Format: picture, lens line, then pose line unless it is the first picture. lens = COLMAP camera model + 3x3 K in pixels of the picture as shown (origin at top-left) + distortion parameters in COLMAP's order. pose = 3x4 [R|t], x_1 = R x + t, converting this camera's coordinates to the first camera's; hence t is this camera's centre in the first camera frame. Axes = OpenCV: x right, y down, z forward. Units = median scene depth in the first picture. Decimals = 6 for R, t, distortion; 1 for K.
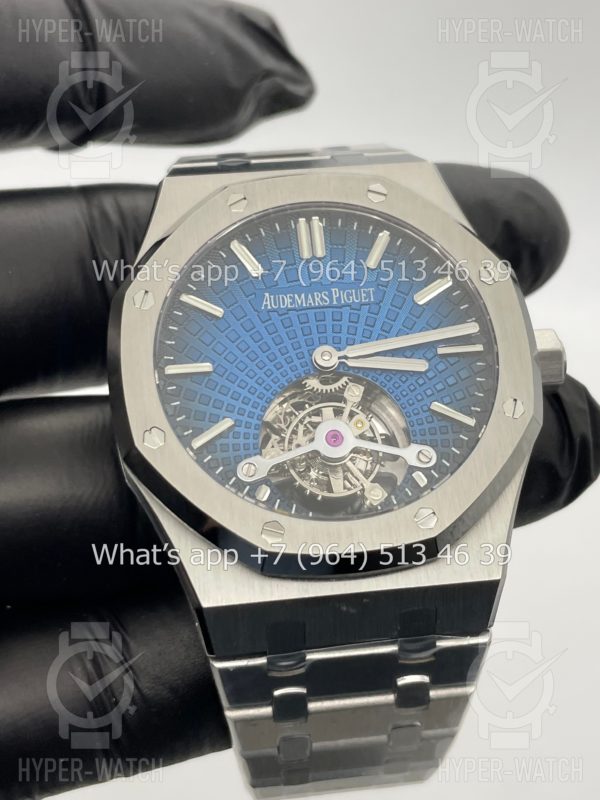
lens RADIAL K [[1311.6, 0, 296.4], [0, 1311.6, 398.8], [0, 0, 1]] dist [0.063710, 0.000000]
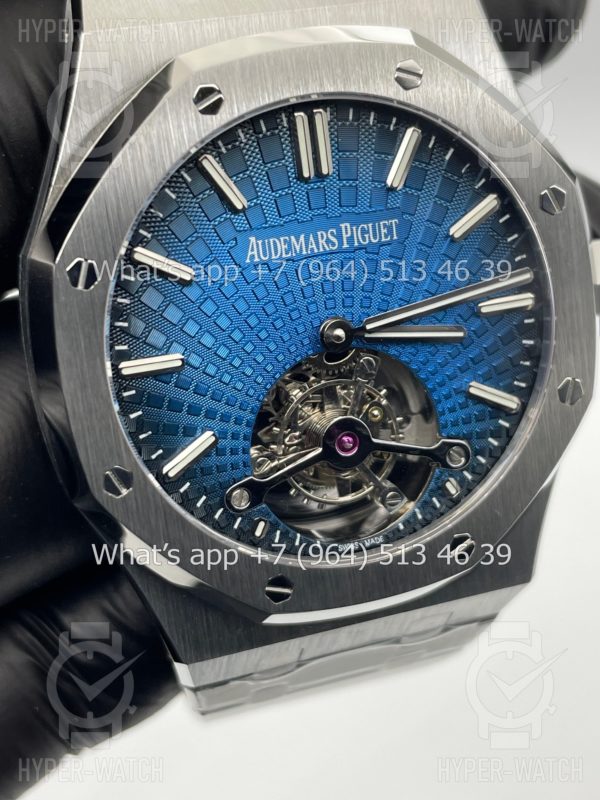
lens RADIAL K [[1311.6, 0, 302.6], [0, 1311.6, 392.1], [0, 0, 1]] dist [0.063710, 0.000000]
pose [[0.975299, -0.059717, 0.212666, -0.150880], [-0.056394, 0.863543, 0.501112, -0.362868], [-0.213571, -0.500727, 0.838844, 0.367315]]
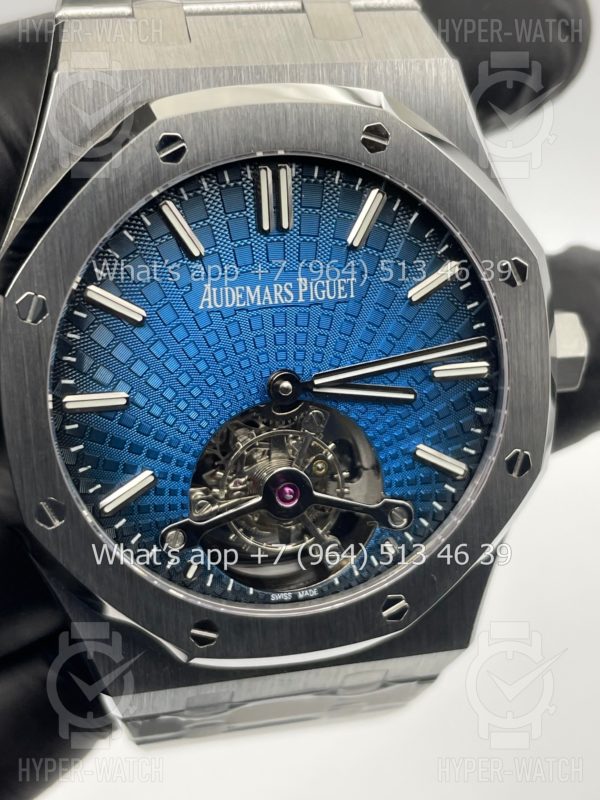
lens RADIAL K [[1311.6, 0, 308.4], [0, 1311.6, 383.4], [0, 0, 1]] dist [0.063710, 0.000000]
pose [[0.987055, 0.032995, 0.156954, -0.078646], [-0.107605, 0.861906, 0.495518, -0.393101], [-0.118929, -0.505993, 0.854299, 0.362198]]
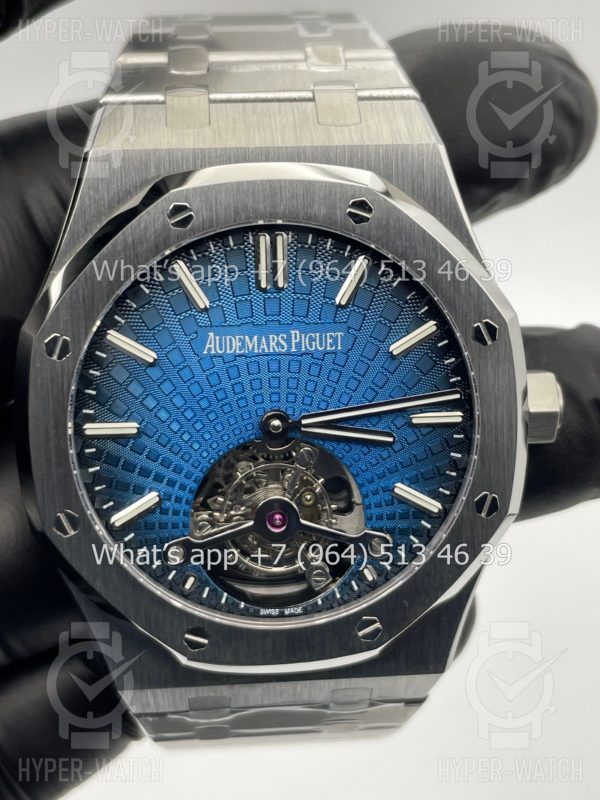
lens RADIAL K [[1311.6, 0, 311.9], [0, 1311.6, 373.1], [0, 0, 1]] dist [0.063710, 0.000000]
pose [[0.996428, 0.082131, 0.019635, 0.026018], [-0.081911, 0.883497, 0.461220, -0.443012], [0.020533, -0.461181, 0.887069, 0.264080]]
